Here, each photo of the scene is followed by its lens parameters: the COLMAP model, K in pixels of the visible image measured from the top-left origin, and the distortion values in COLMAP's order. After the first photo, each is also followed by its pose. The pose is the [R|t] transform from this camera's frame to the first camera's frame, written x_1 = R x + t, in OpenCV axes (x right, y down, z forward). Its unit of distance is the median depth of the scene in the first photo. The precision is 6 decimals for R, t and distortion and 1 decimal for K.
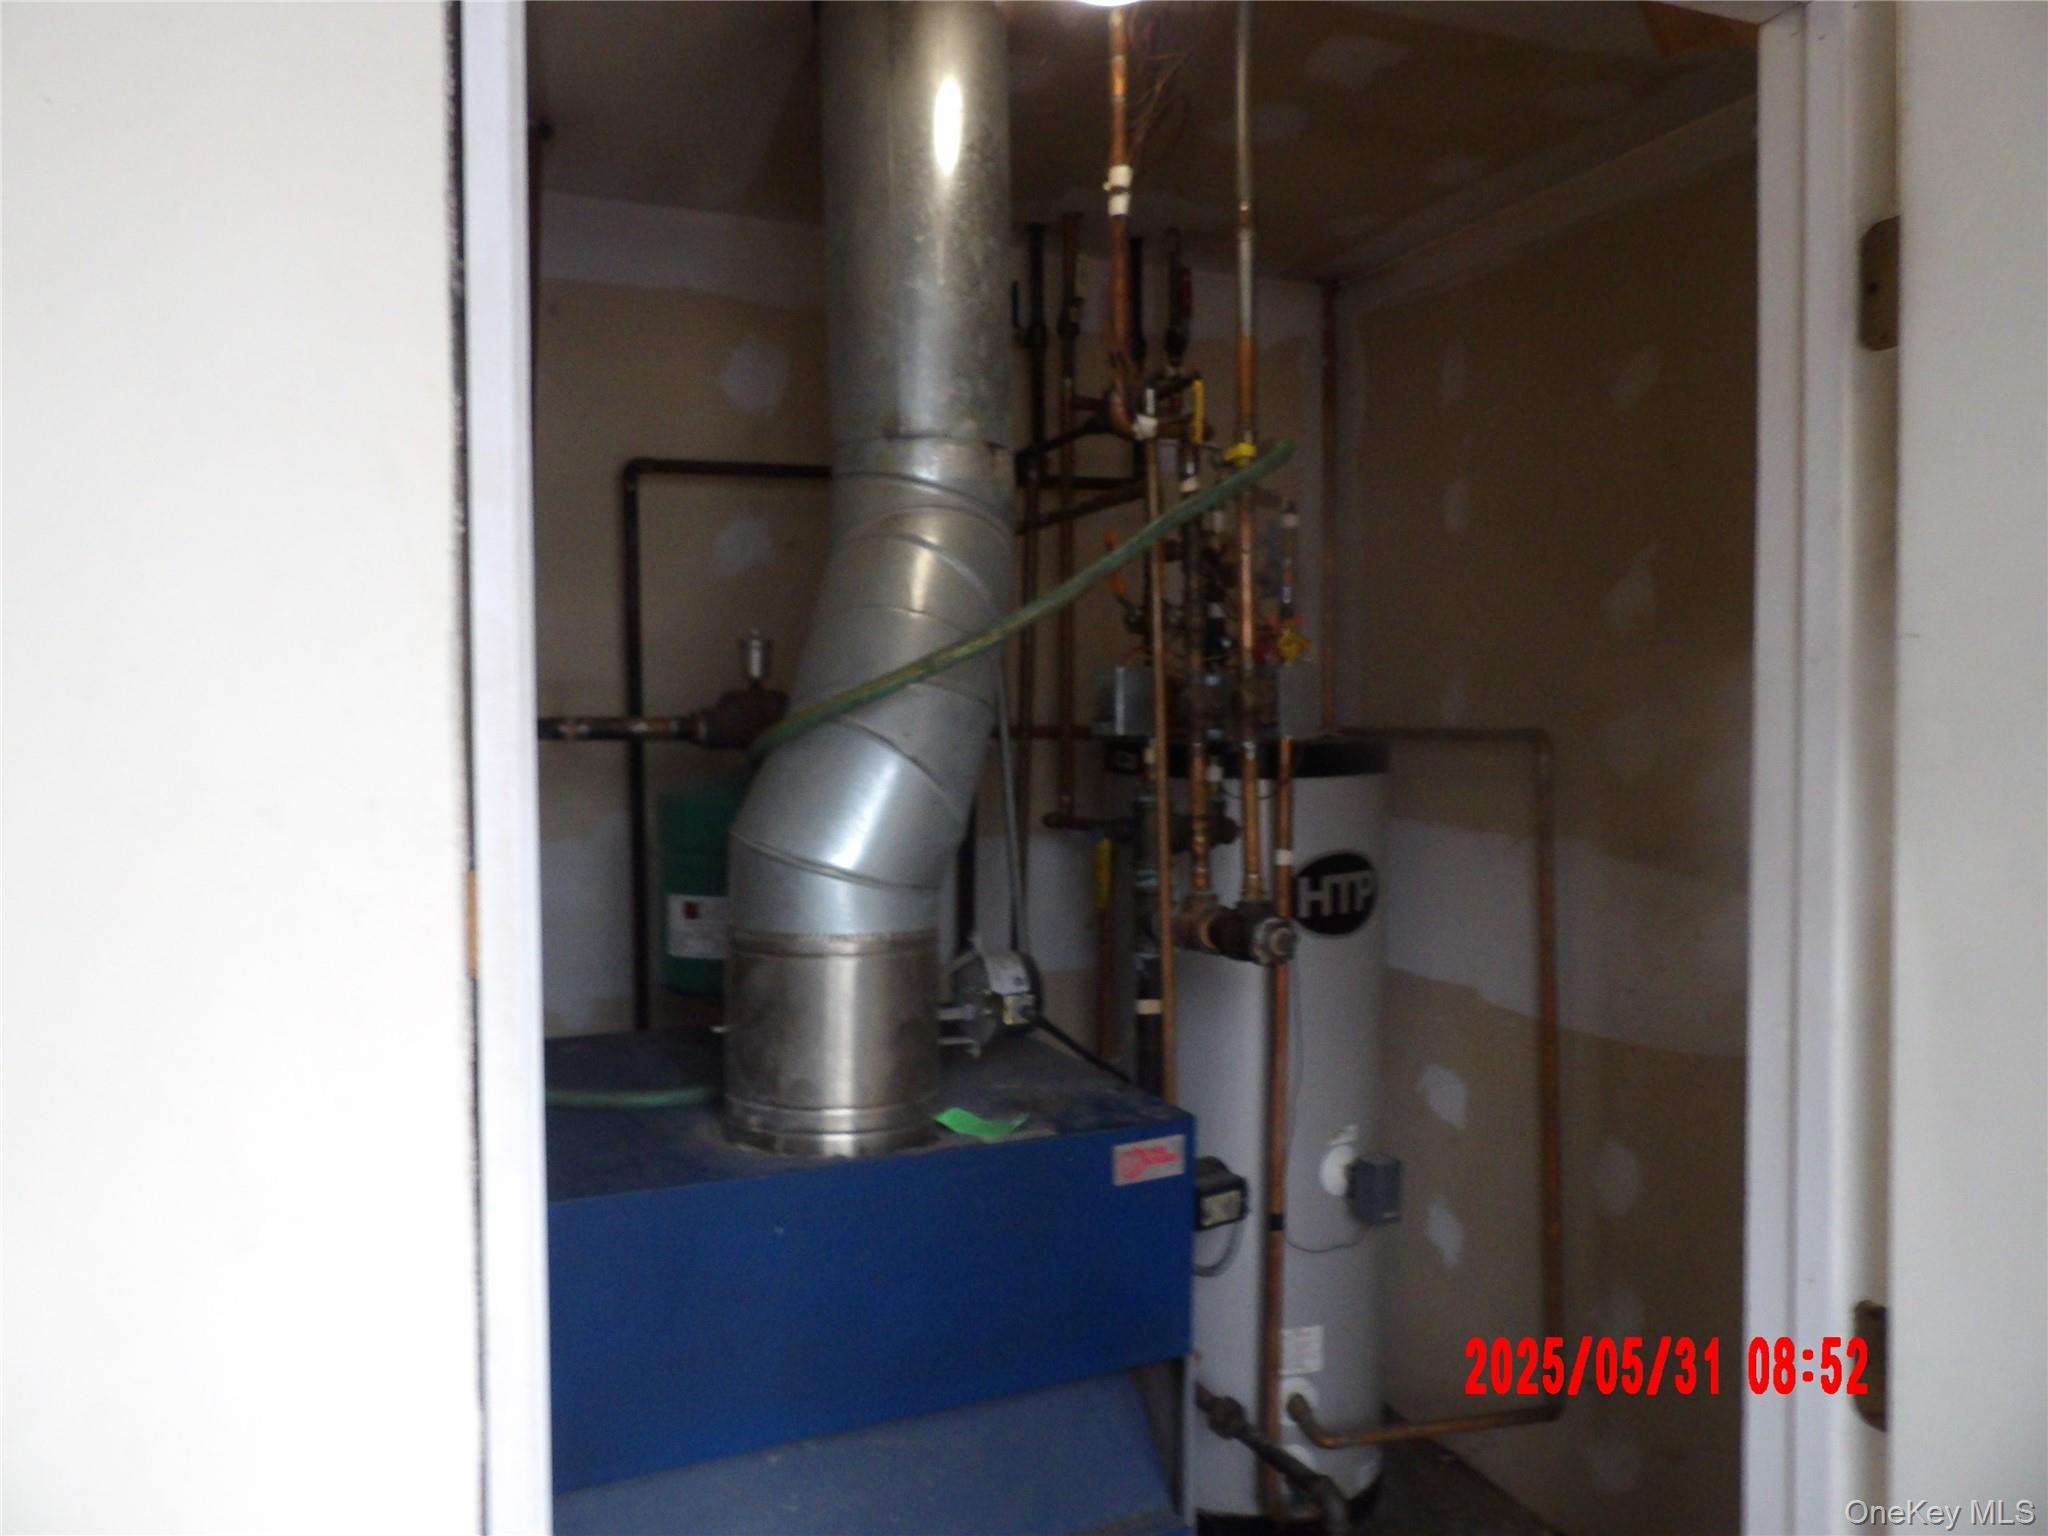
lens RADIAL K [[1441.1, 0, 1018.7], [0, 1441.1, 777.7], [0, 0, 1]] dist [-0.025250, 0.035299]
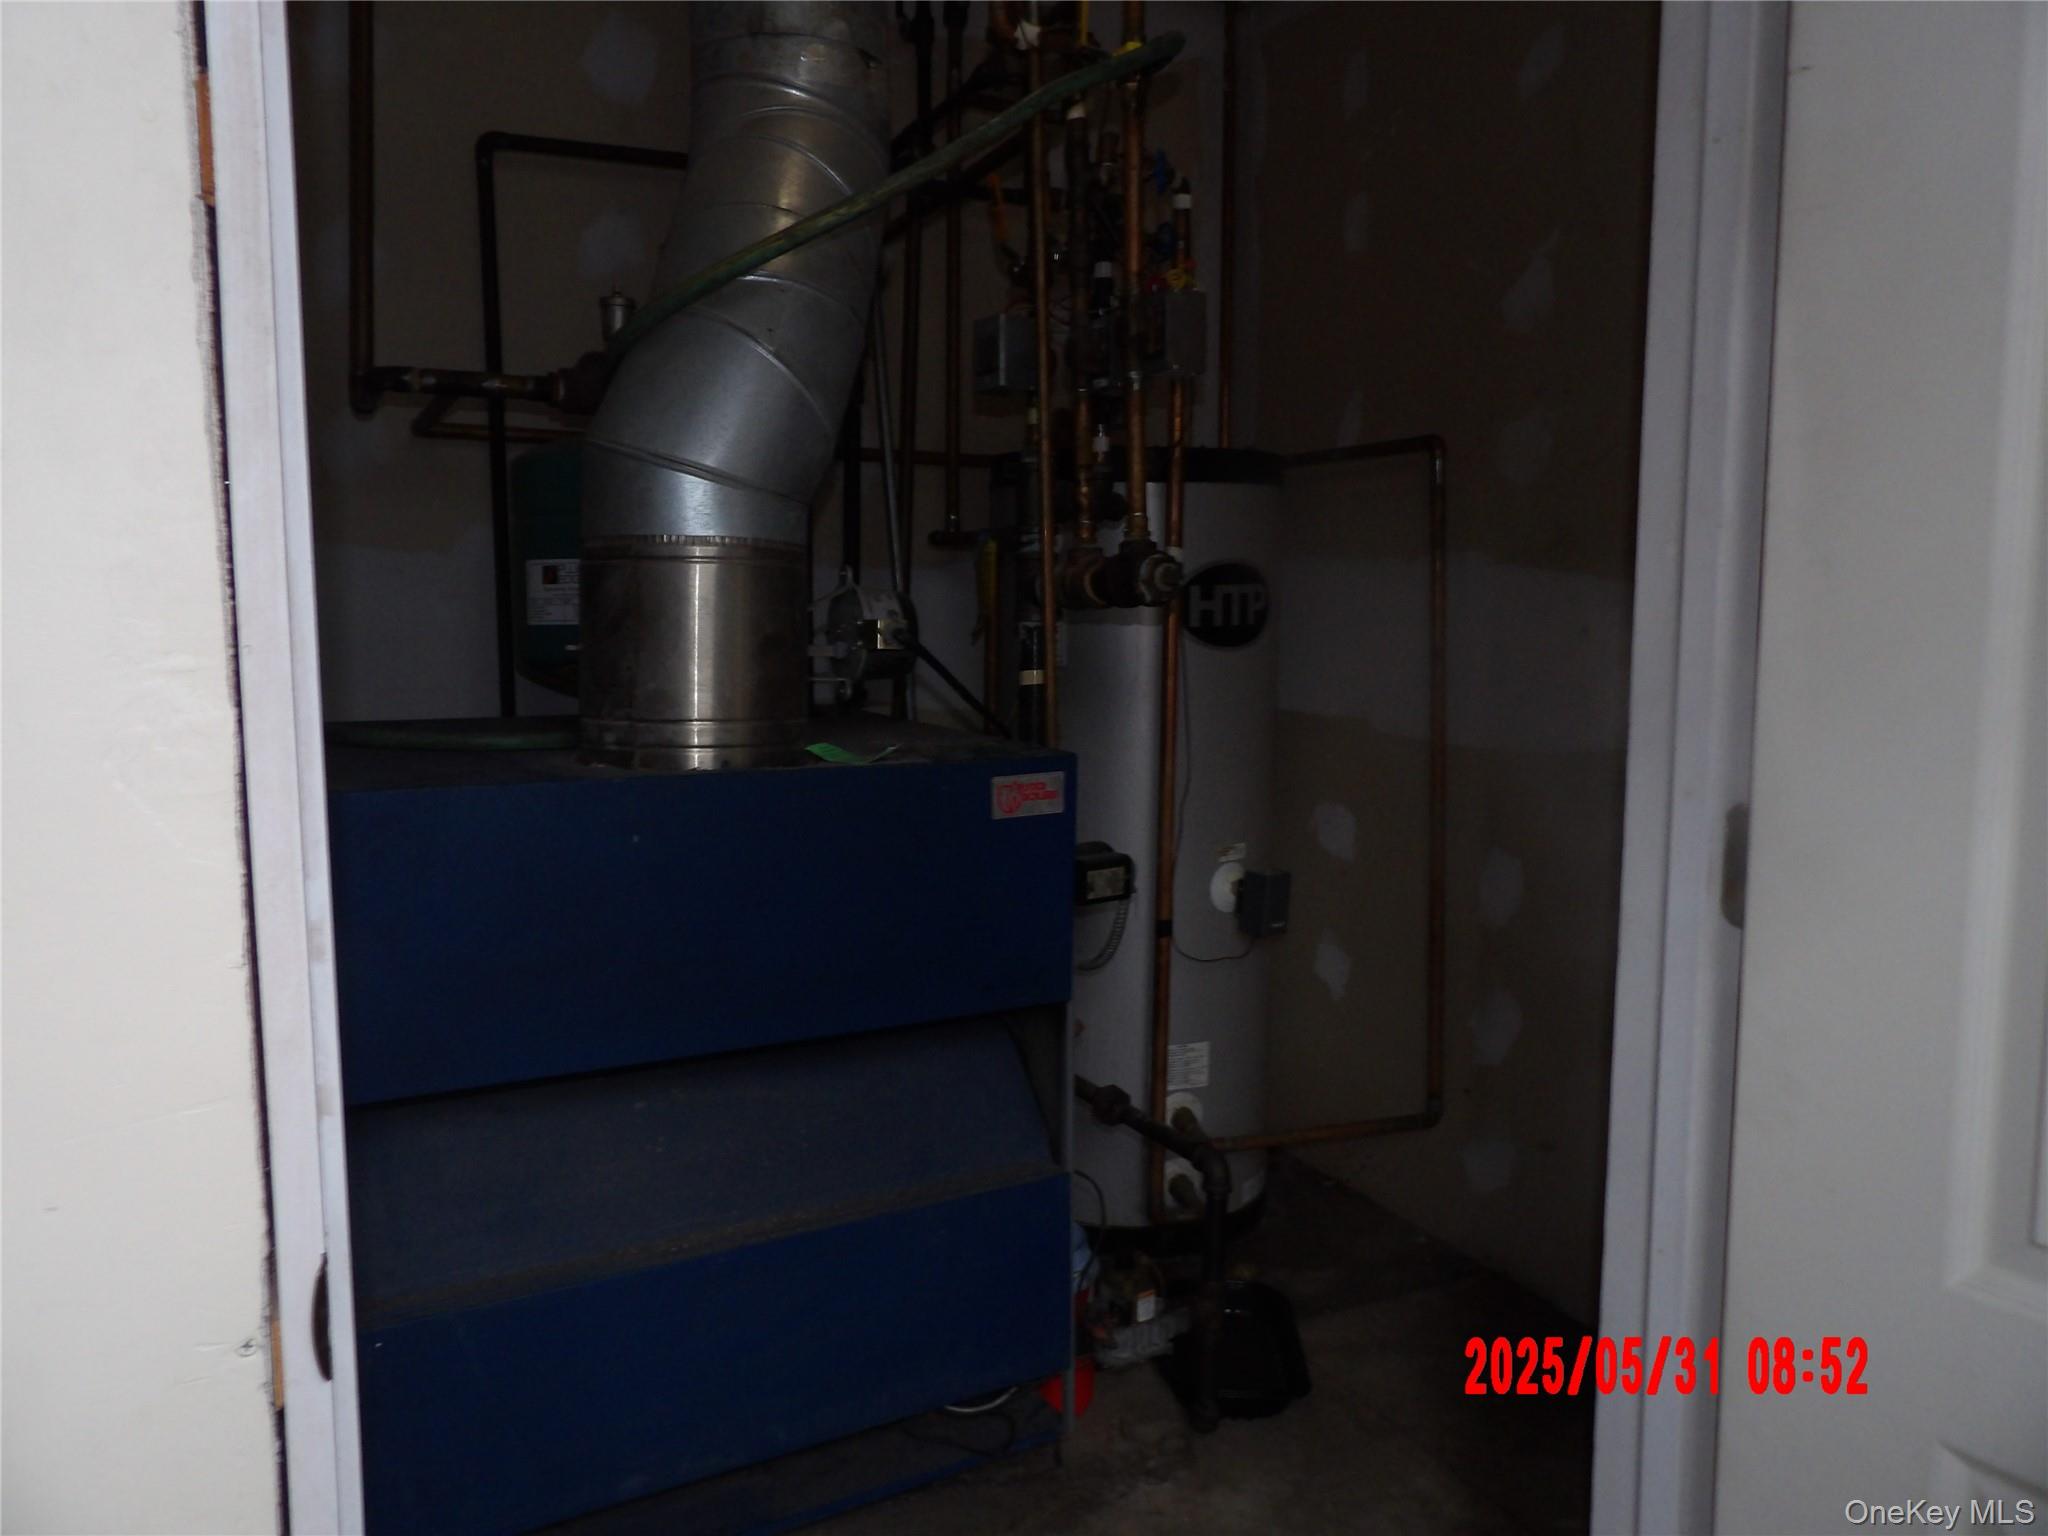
lens RADIAL K [[1441.1, 0, 1013.7], [0, 1441.1, 748.4], [0, 0, 1]] dist [-0.025250, 0.035299]
pose [[0.998086, -0.000860, 0.061827, 0.017882], [-0.002806, 0.998243, 0.059184, 0.148429], [-0.061770, -0.059244, 0.996331, 0.032717]]
